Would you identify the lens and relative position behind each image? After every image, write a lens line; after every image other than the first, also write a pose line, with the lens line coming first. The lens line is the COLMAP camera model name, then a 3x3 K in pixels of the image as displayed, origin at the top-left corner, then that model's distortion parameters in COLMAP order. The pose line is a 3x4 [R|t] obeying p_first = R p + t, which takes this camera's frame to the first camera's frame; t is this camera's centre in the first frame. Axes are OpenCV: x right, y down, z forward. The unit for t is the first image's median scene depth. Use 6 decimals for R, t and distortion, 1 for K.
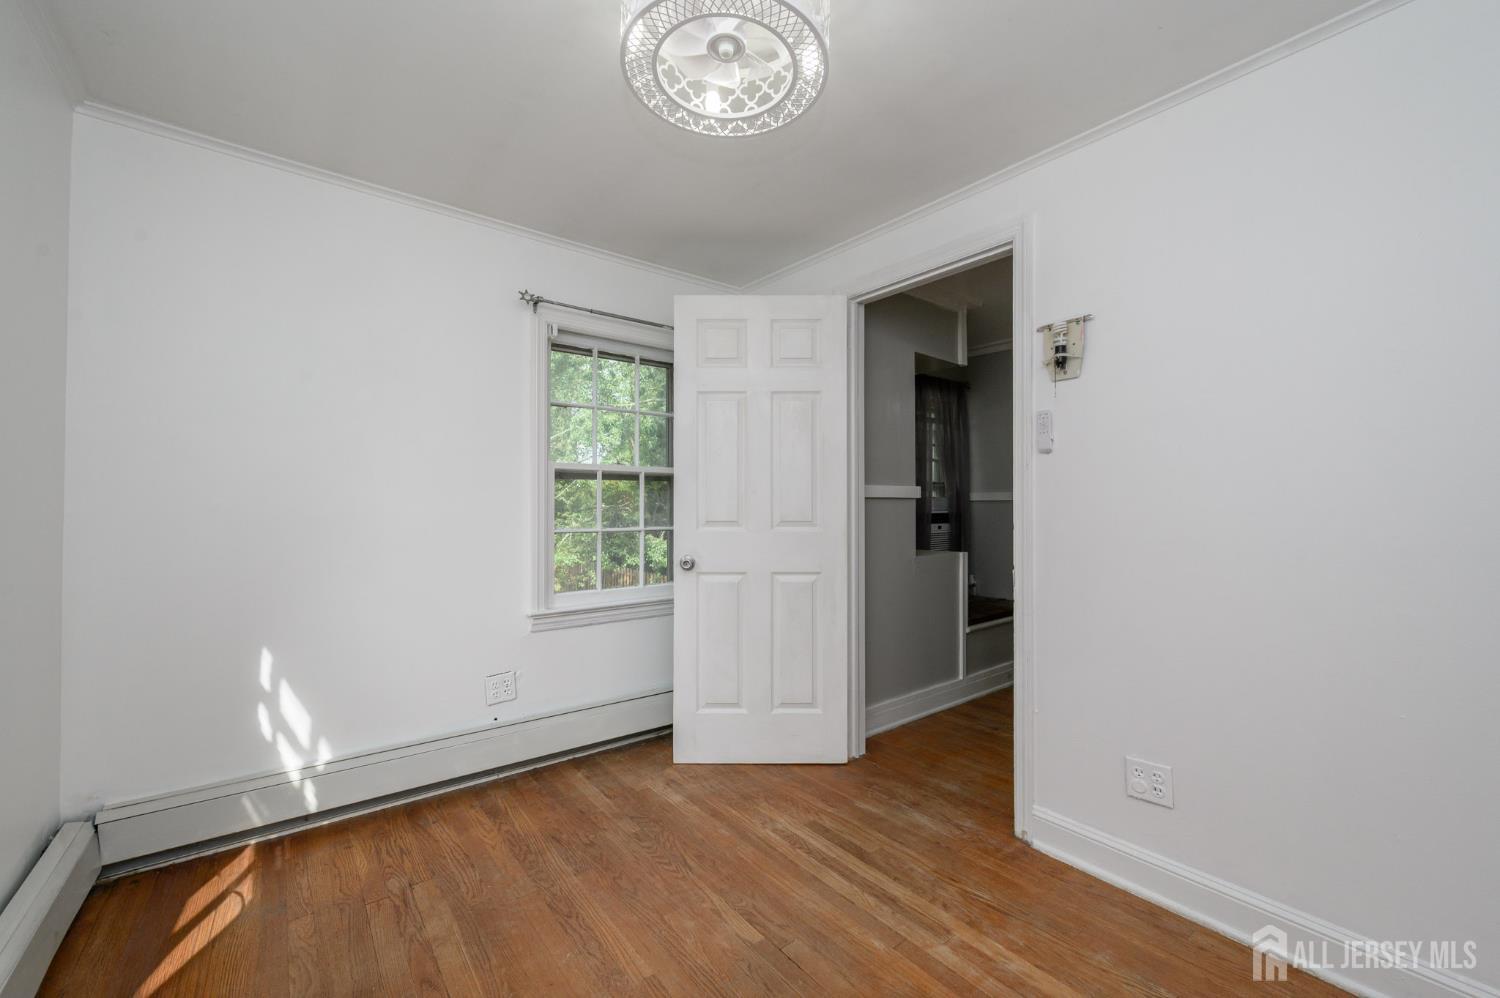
lens RADIAL K [[589.1, 0, 743.7], [0, 589.1, 499.4], [0, 0, 1]] dist [-0.001398, -0.000068]
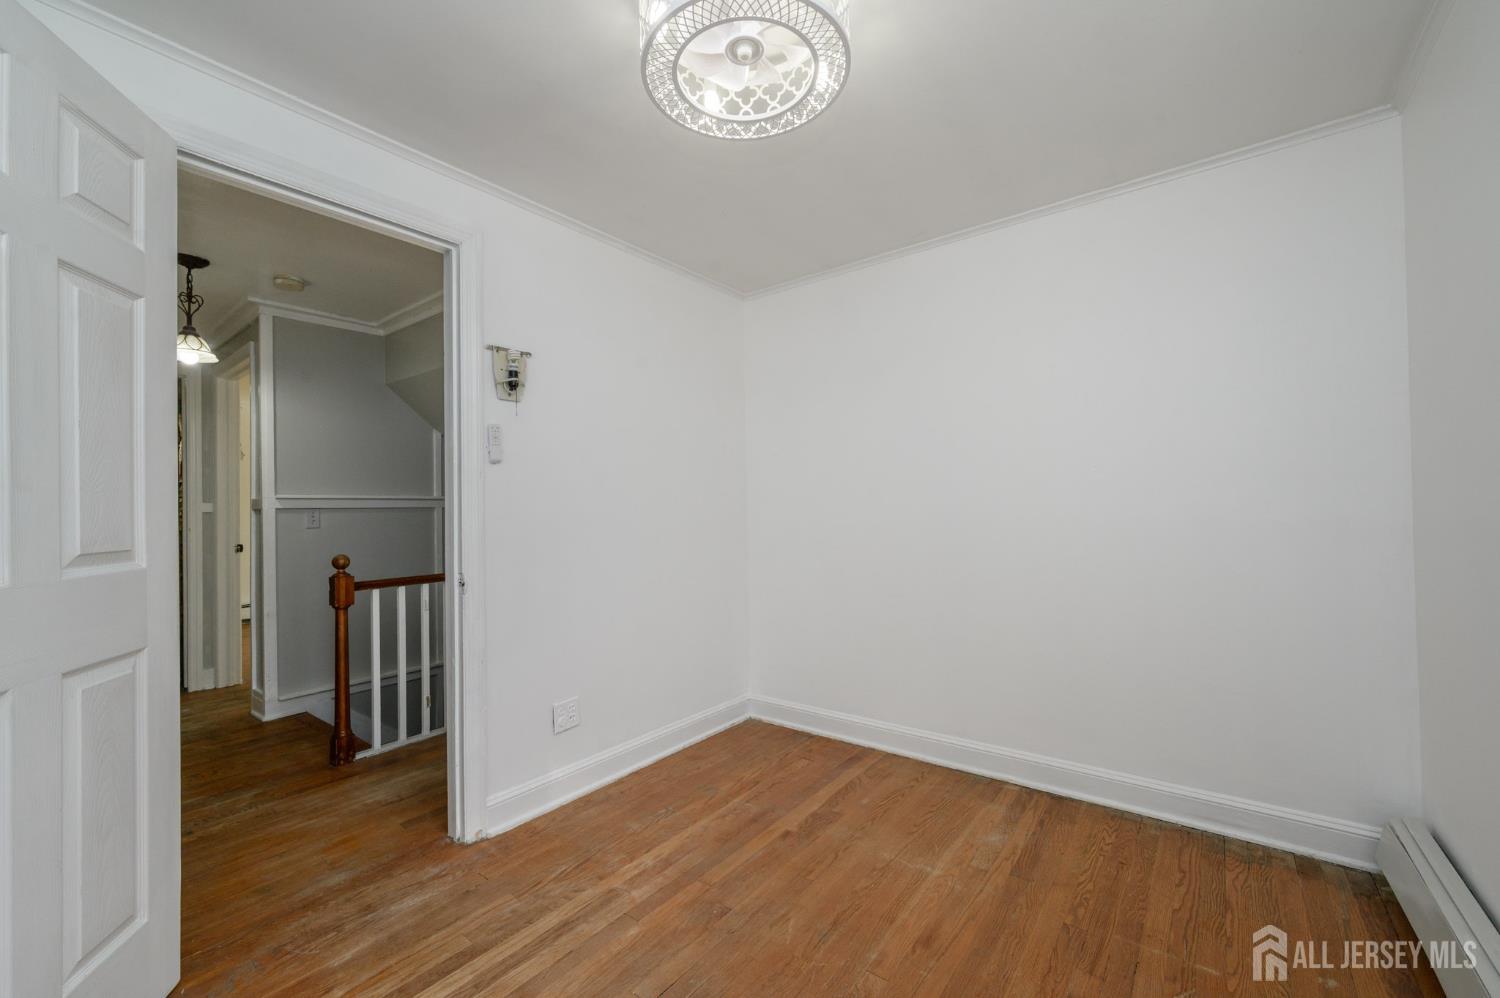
lens RADIAL K [[596.1, 0, 744.8], [0, 596.1, 503.0], [0, 0, 1]] dist [-0.000929, -0.000139]
pose [[-0.229541, 0.006308, 0.973279, -0.686293], [0.000089, 0.999979, -0.006460, 0.000449], [-0.973299, -0.001396, -0.229537, 0.844368]]
